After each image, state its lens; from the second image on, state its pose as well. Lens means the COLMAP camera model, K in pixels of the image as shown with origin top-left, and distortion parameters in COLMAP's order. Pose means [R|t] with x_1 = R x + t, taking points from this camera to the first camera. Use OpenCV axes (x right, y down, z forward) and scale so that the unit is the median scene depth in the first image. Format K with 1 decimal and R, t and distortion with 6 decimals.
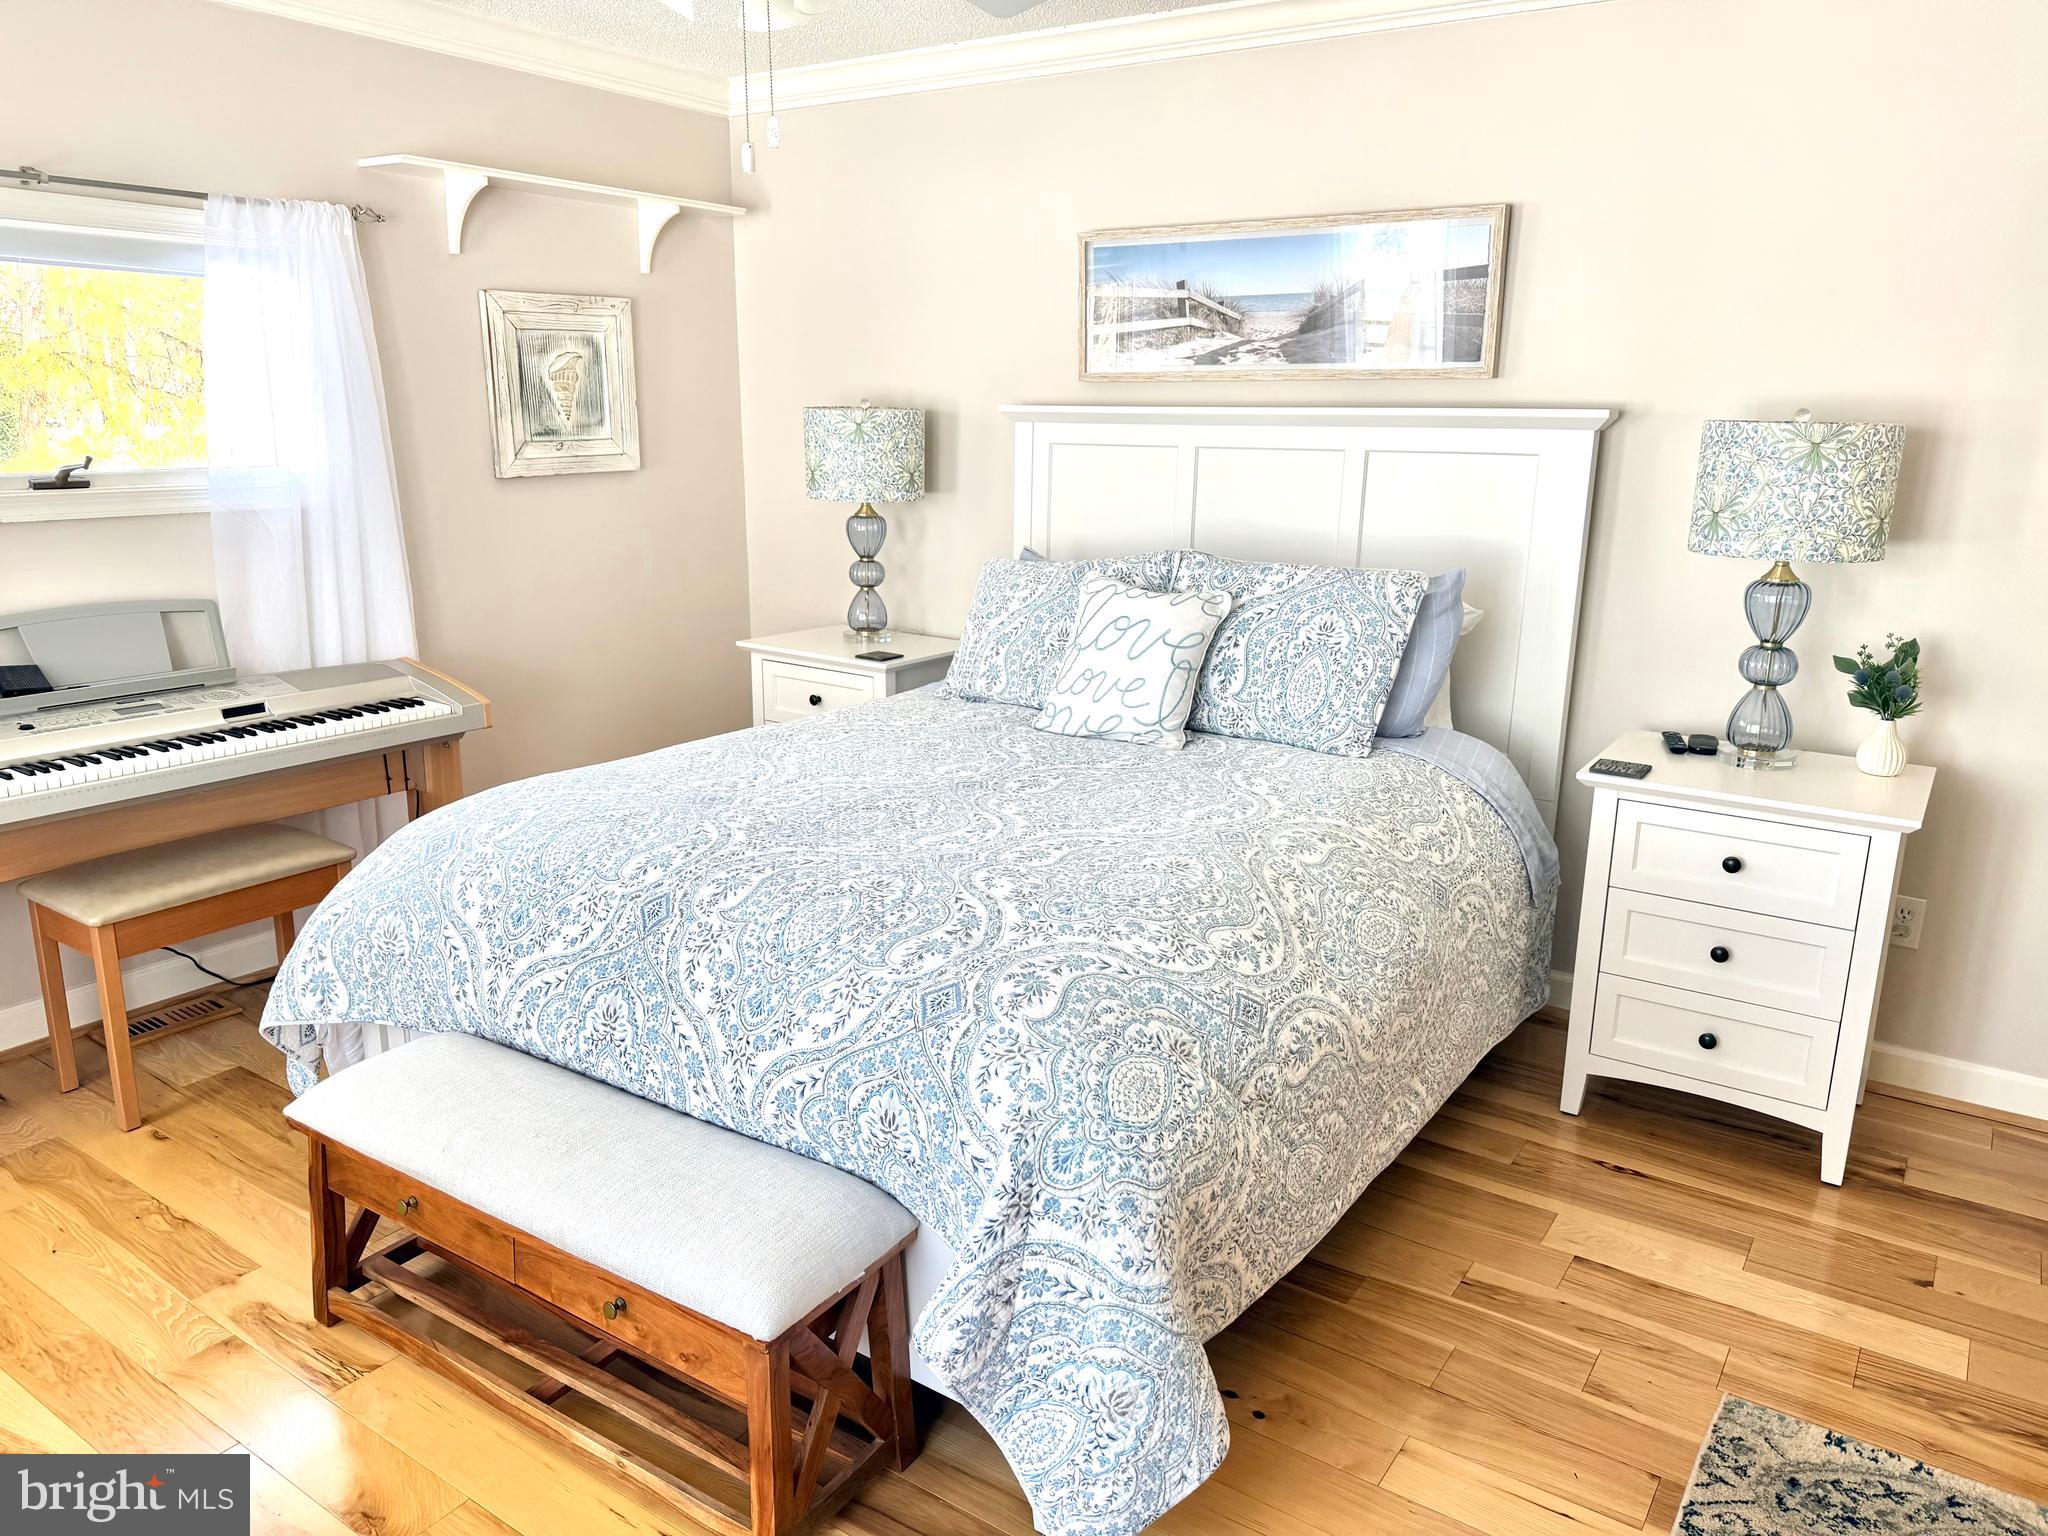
lens RADIAL K [[1459.1, 0, 1037.1], [0, 1459.1, 761.3], [0, 0, 1]] dist [0.072500, -0.036360]
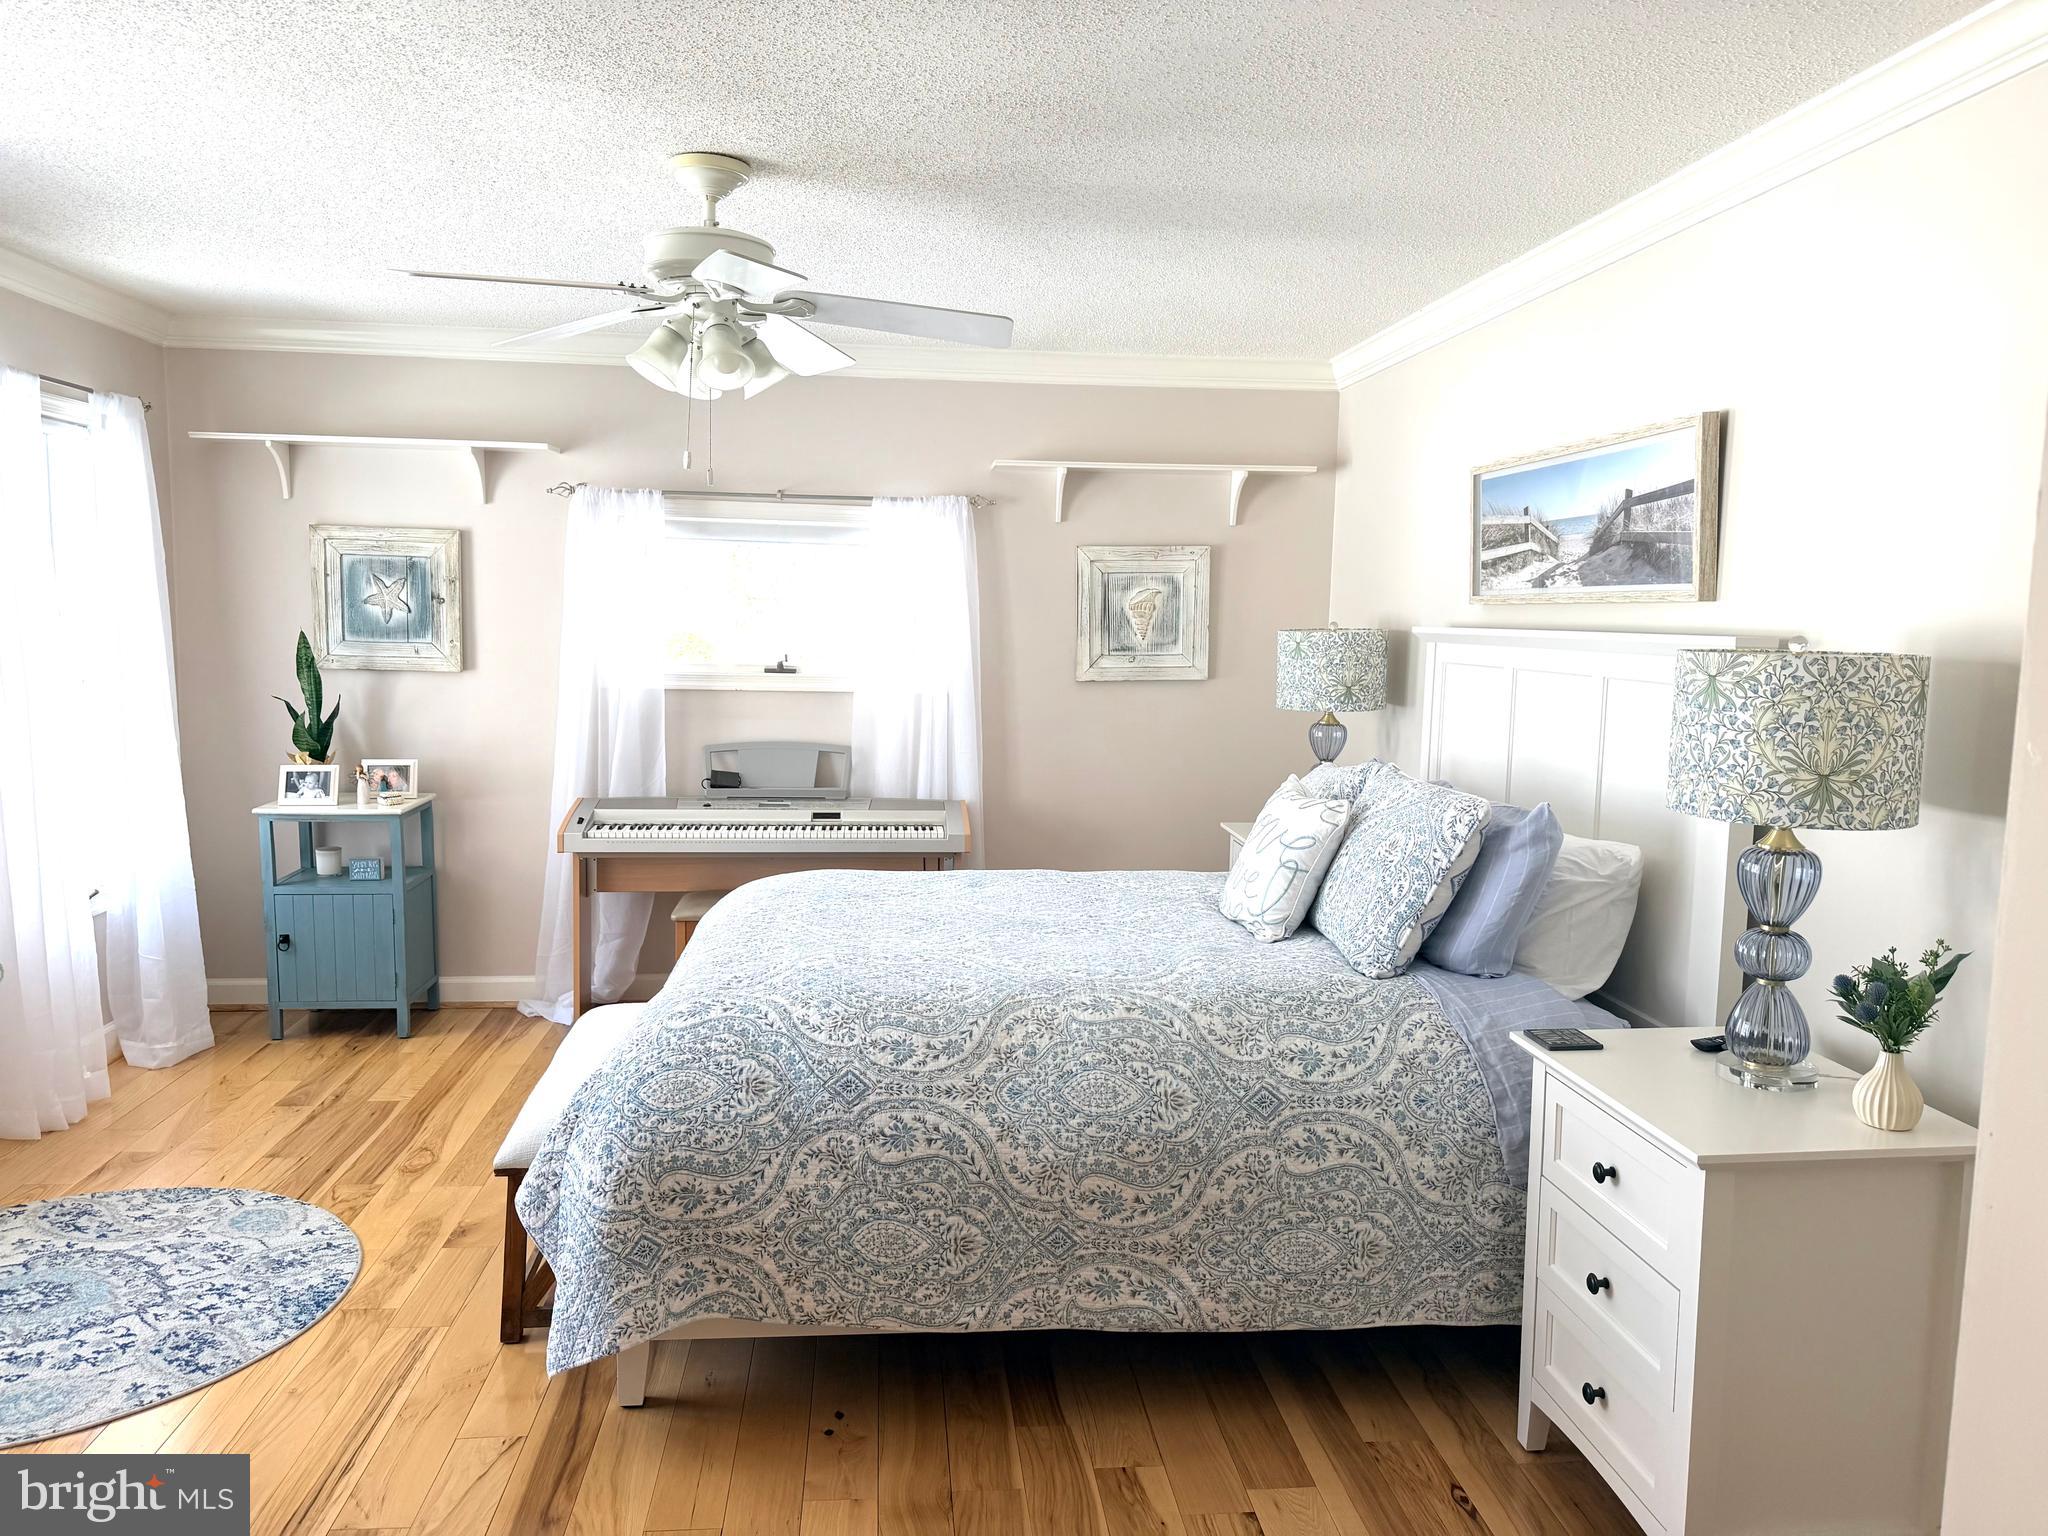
lens RADIAL K [[1459.1, 0, 1031.1], [0, 1459.1, 783.4], [0, 0, 1]] dist [0.072500, -0.036360]
pose [[0.635924, 0.089731, -0.766517, 0.806888], [-0.197656, 0.979027, -0.049373, -0.035609], [0.746011, 0.182904, 0.640323, 0.180428]]
